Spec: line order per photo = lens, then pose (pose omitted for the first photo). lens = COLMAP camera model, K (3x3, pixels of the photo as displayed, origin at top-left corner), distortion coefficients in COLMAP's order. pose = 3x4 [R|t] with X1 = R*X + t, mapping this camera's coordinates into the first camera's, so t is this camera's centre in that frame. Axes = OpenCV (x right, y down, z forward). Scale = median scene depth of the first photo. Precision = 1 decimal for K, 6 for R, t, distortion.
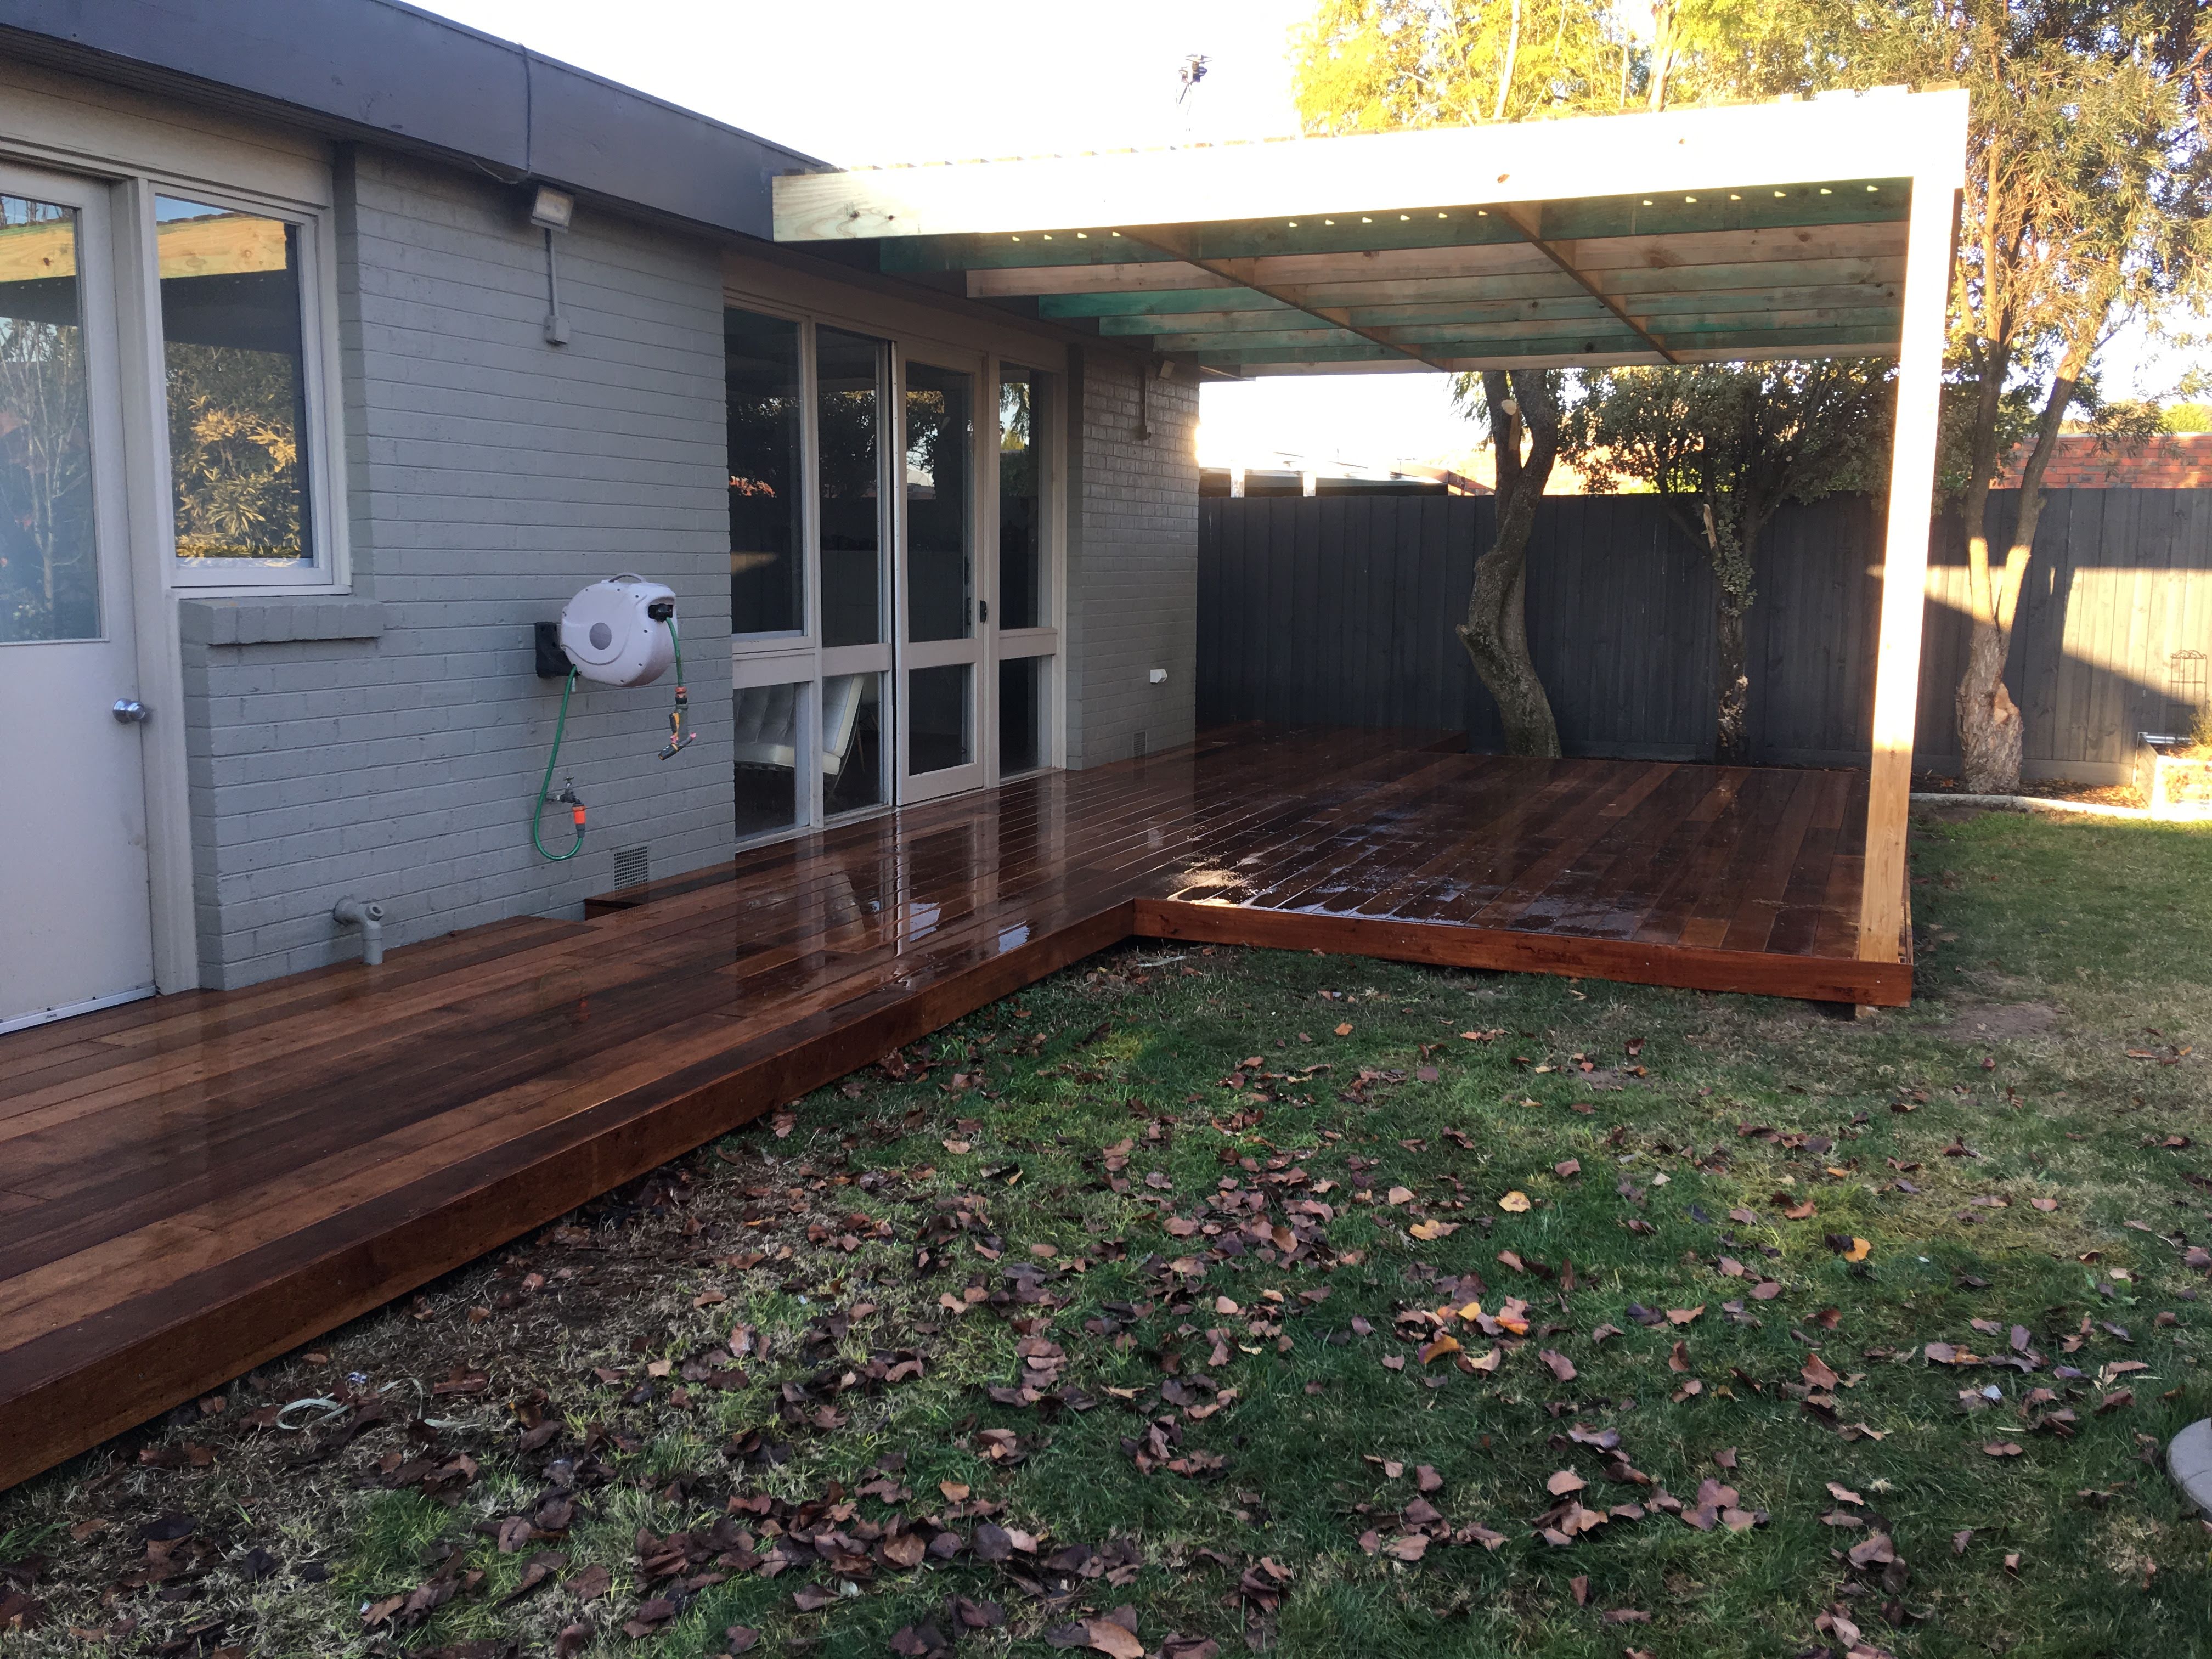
lens RADIAL K [[1848.7, 0, 1100.0], [0, 1848.7, 813.0], [0, 0, 1]] dist [0.121059, -0.172782]
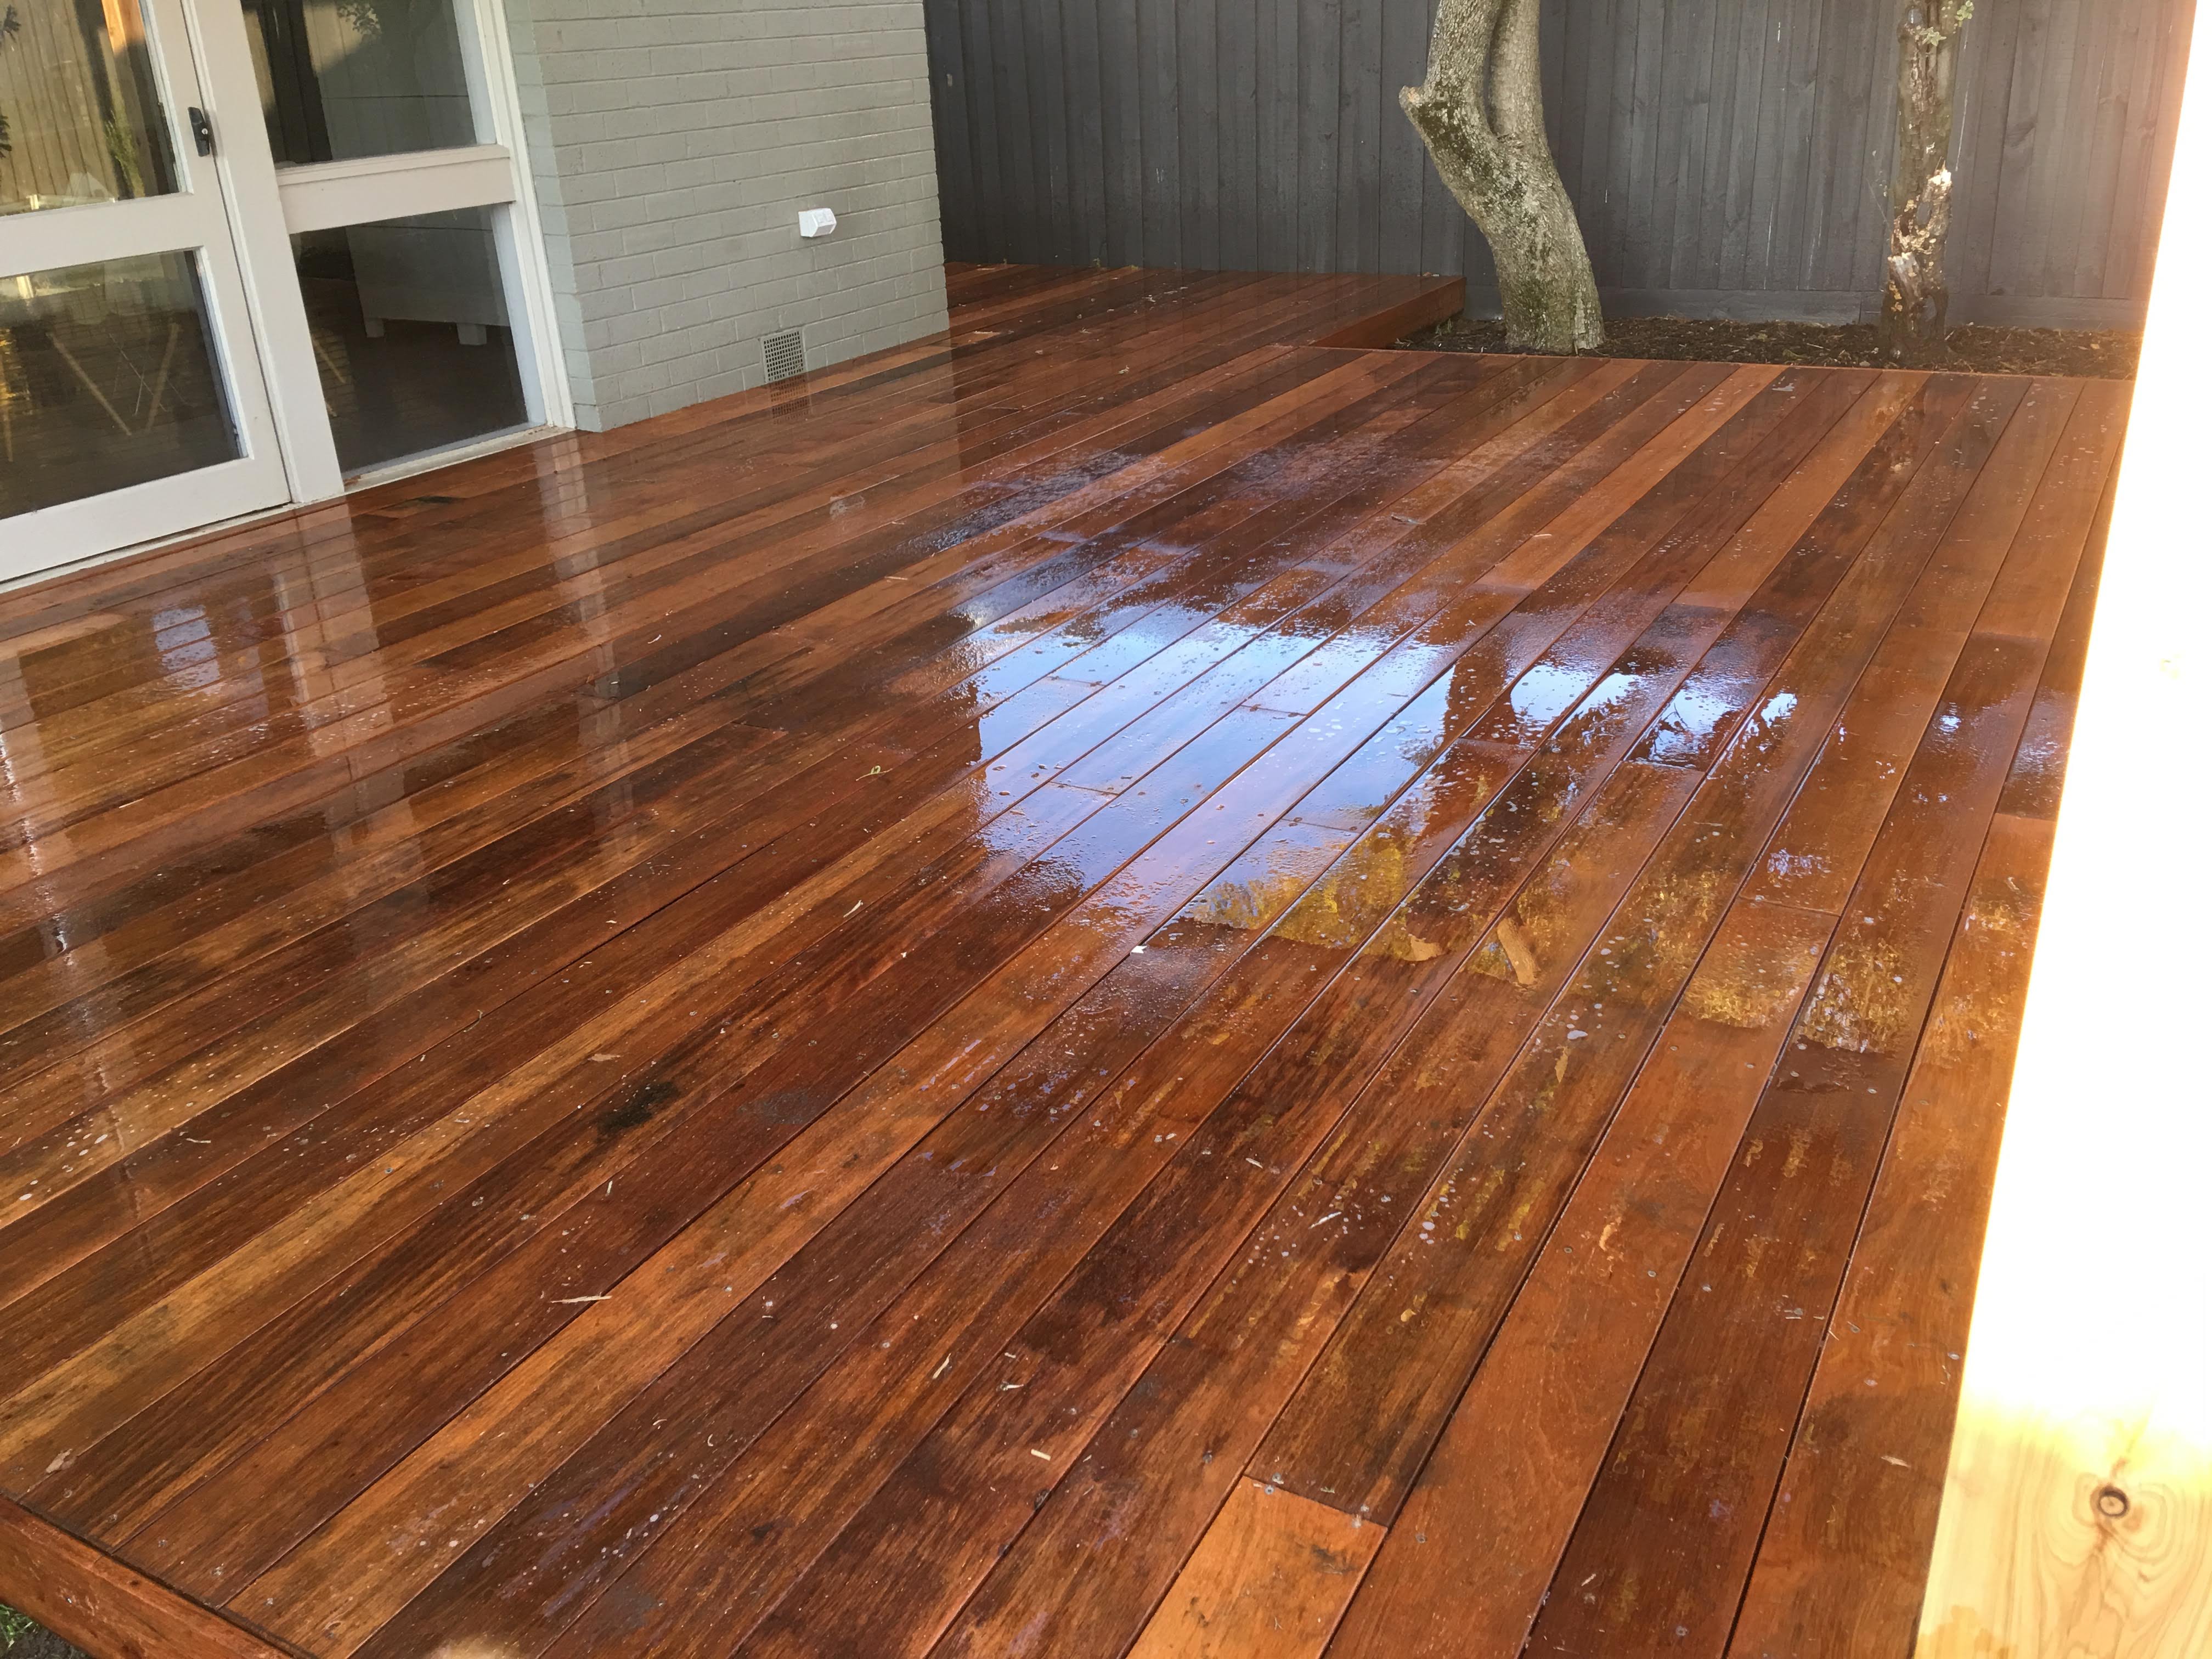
lens RADIAL K [[1848.7, 0, 1100.0], [0, 1848.7, 813.0], [0, 0, 1]] dist [0.121059, -0.172782]
pose [[0.991426, 0.000216, -0.130669, 0.223405], [0.035948, 0.960963, 0.274333, -0.065934], [0.125627, -0.276678, 0.952716, 0.527027]]
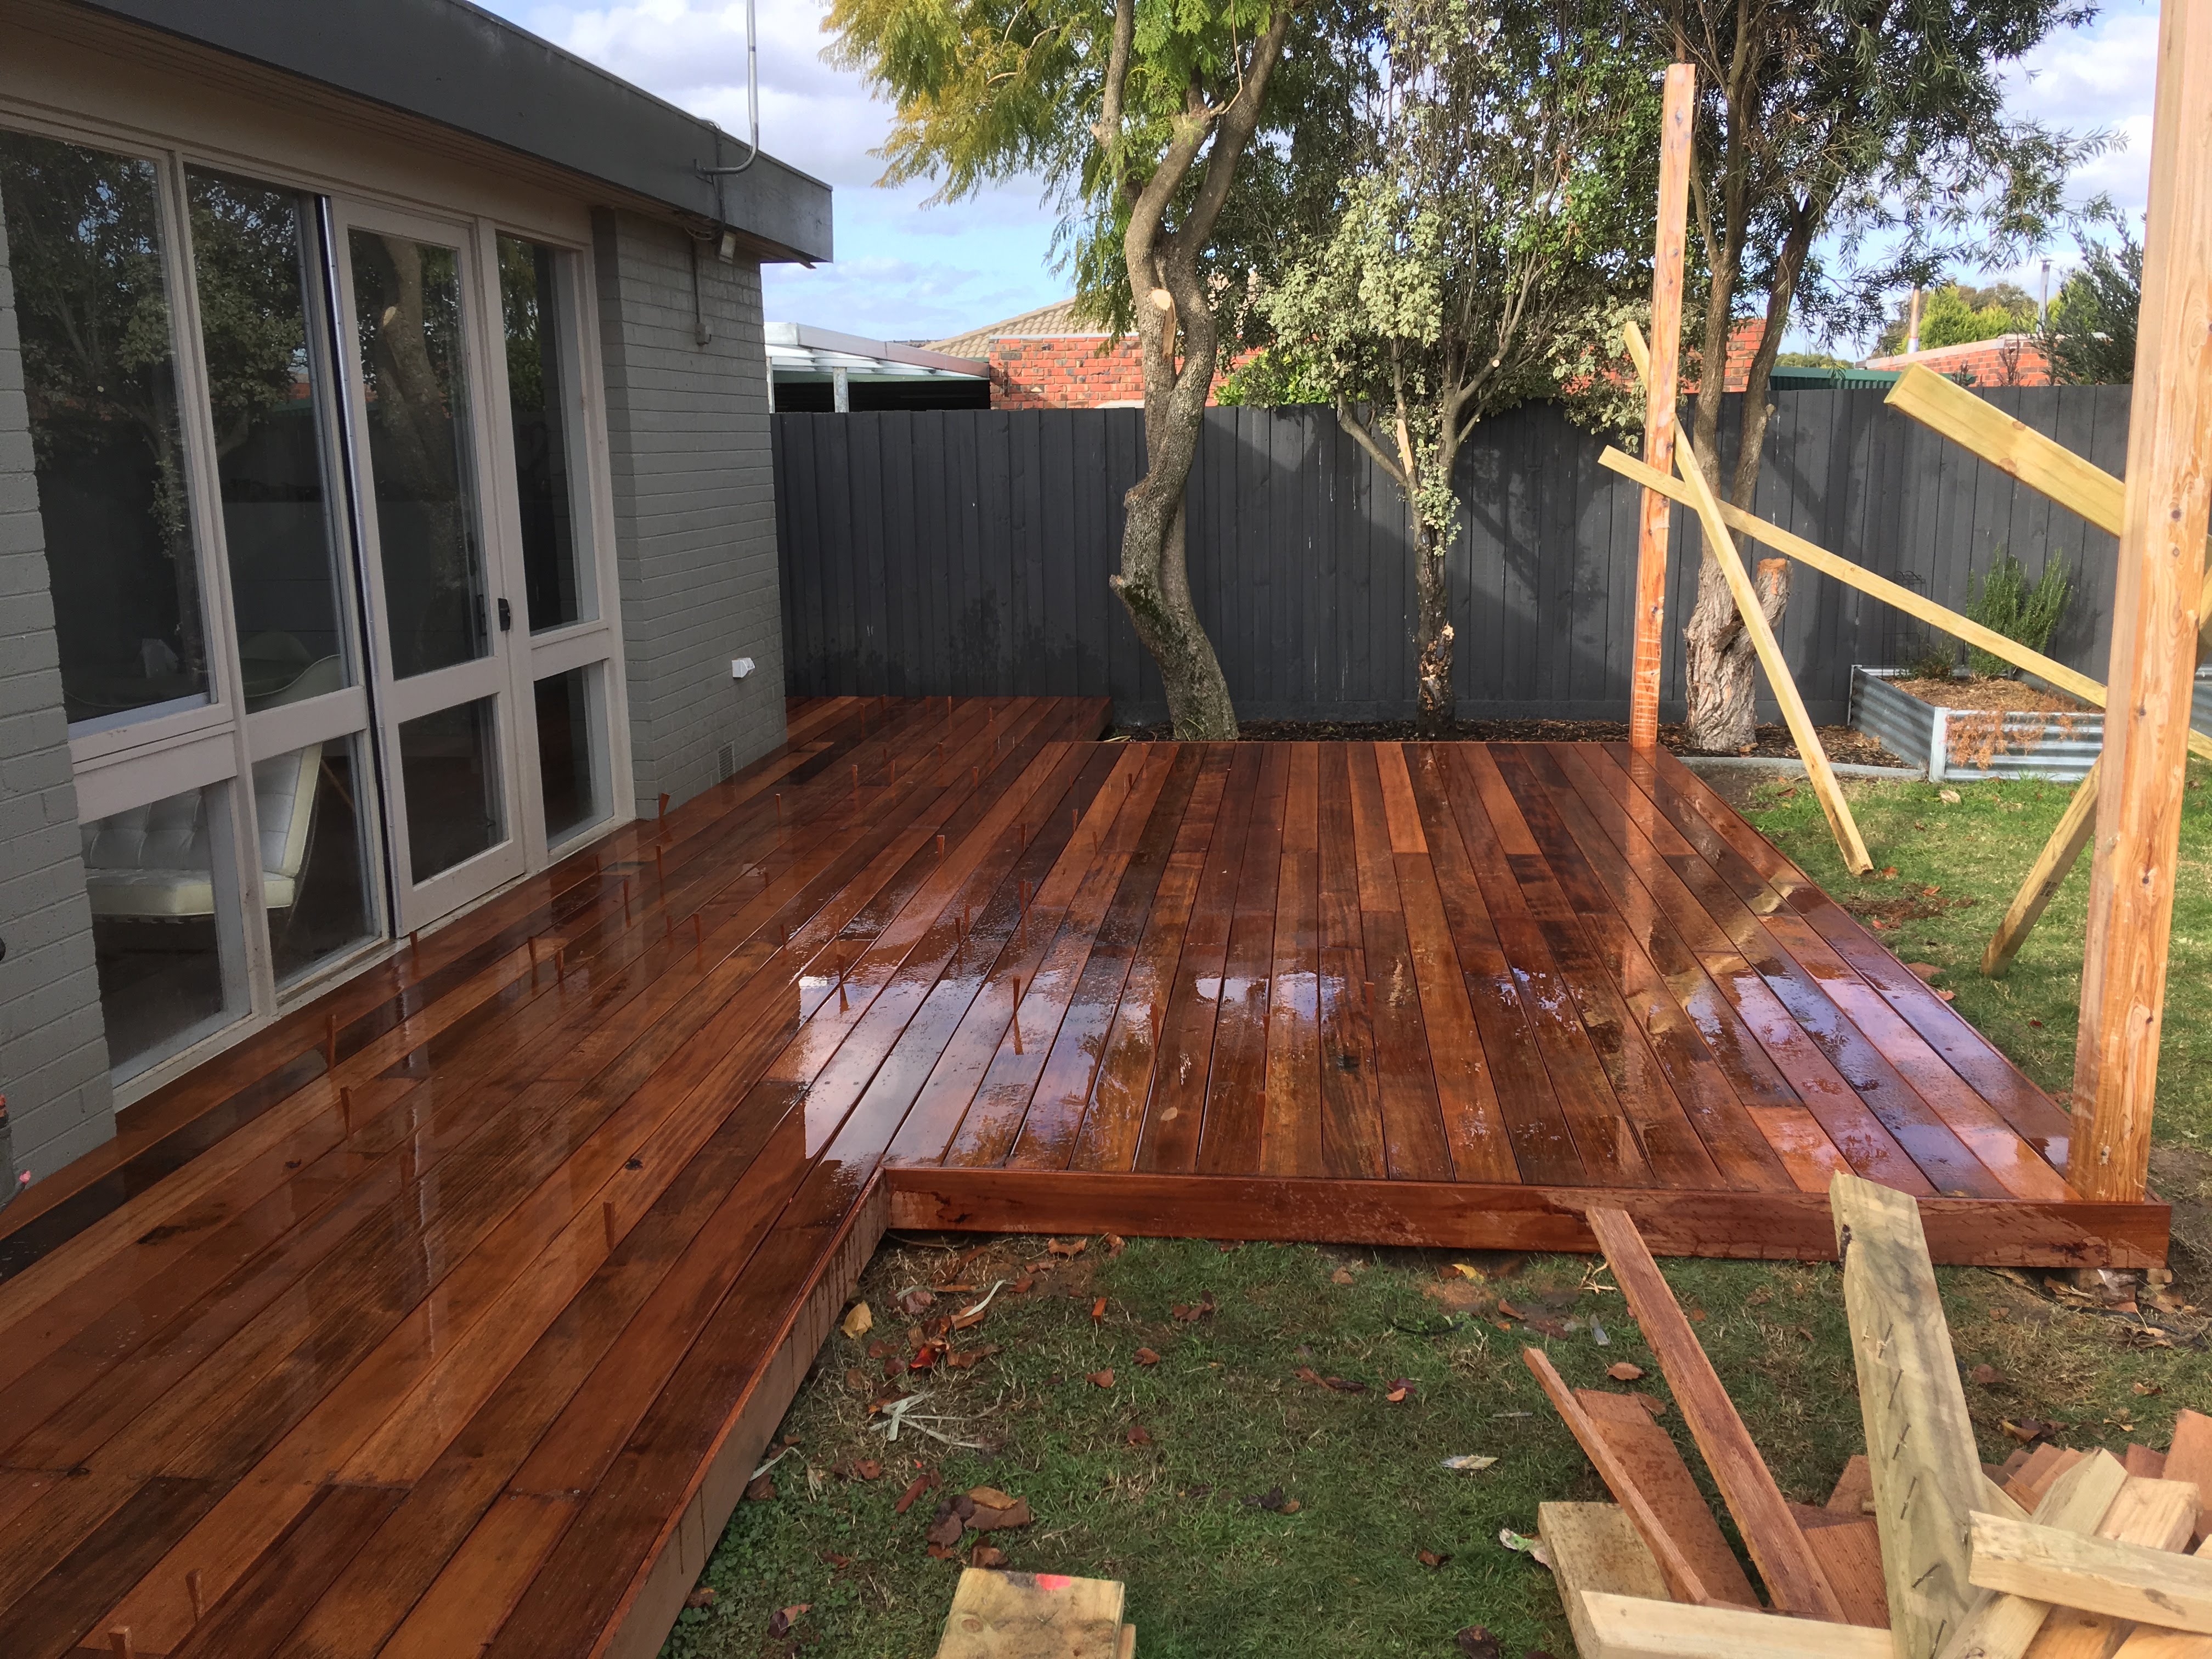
lens RADIAL K [[1848.7, 0, 1100.0], [0, 1848.7, 813.0], [0, 0, 1]] dist [0.121059, -0.172782]
pose [[0.959632, -0.080126, 0.269603, -0.044771], [0.063108, 0.995462, 0.071222, -0.071852], [-0.274086, -0.051333, 0.960334, 0.292750]]
